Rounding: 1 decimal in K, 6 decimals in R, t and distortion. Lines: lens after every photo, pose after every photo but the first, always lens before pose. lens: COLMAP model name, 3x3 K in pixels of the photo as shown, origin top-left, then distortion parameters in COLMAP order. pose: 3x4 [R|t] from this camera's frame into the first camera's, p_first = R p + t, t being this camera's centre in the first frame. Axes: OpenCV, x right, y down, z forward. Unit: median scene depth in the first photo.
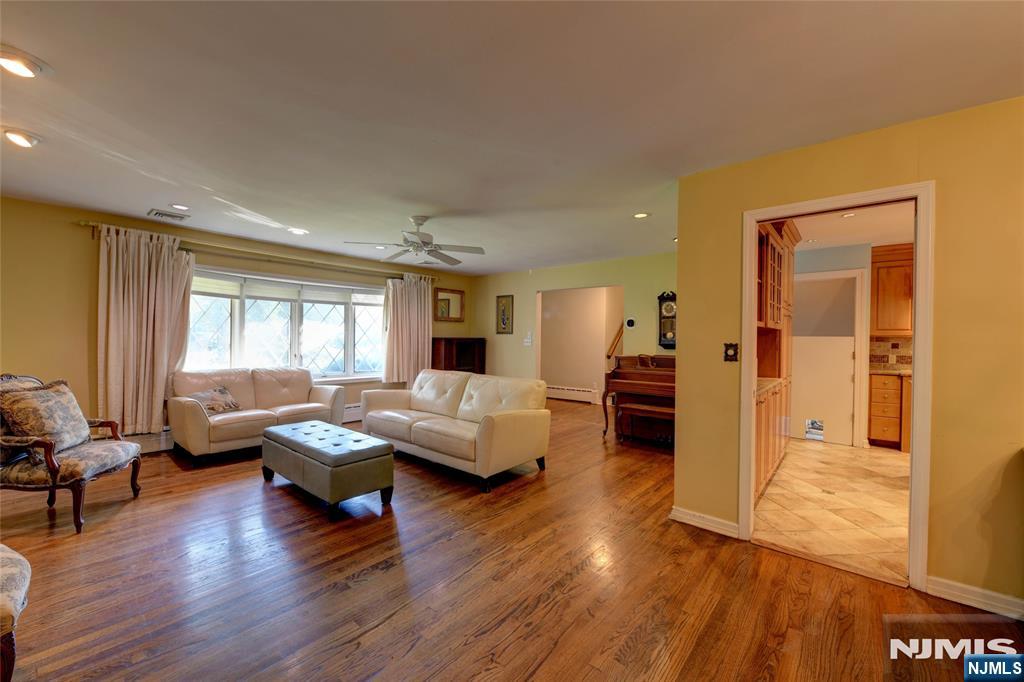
lens RADIAL K [[412.1, 0, 513.9], [0, 412.1, 333.0], [0, 0, 1]] dist [-0.000599, 0.000049]
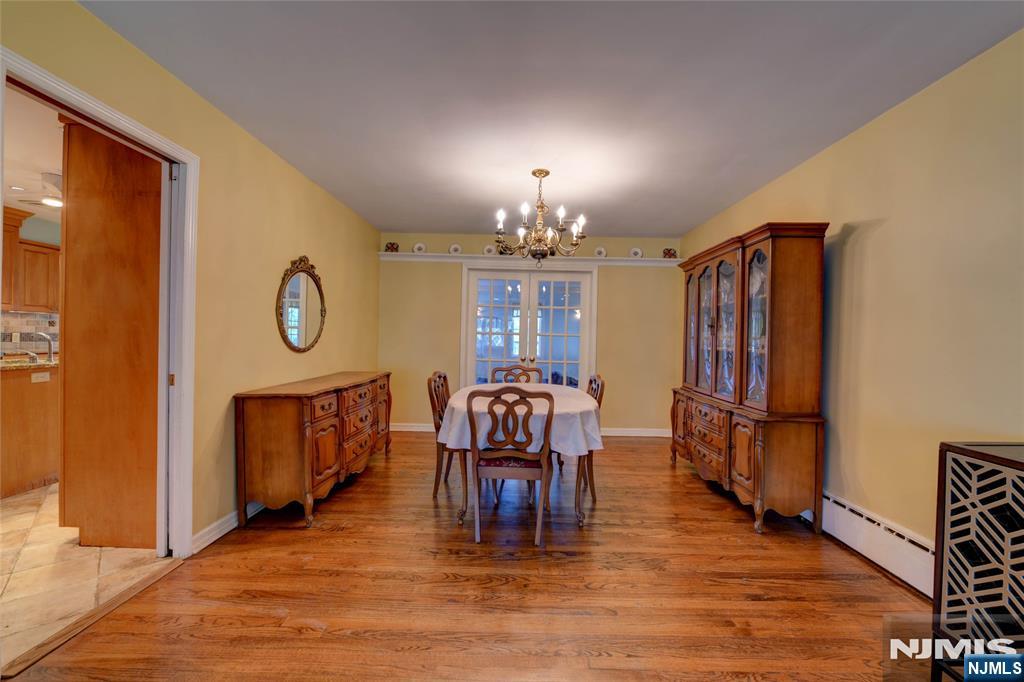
lens RADIAL K [[412.1, 0, 513.9], [0, 412.1, 333.0], [0, 0, 1]] dist [-0.000599, 0.000049]
pose [[-0.634451, -0.010830, 0.772887, -0.184653], [-0.037423, 0.999160, -0.016720, 0.038260], [-0.772056, -0.039532, -0.634323, 0.647995]]
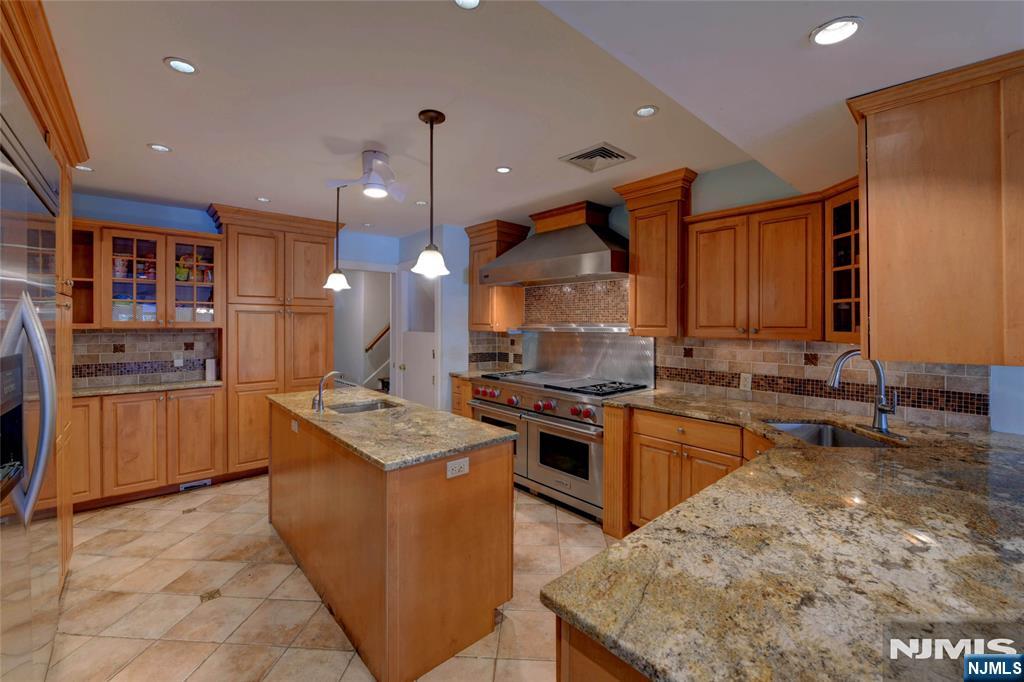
lens RADIAL K [[412.1, 0, 513.9], [0, 412.1, 333.0], [0, 0, 1]] dist [-0.000599, 0.000049]
pose [[0.991178, 0.006598, -0.132373, 1.550997], [-0.002048, 0.999404, 0.034473, -0.026802], [0.132522, -0.033898, 0.990600, 0.220166]]
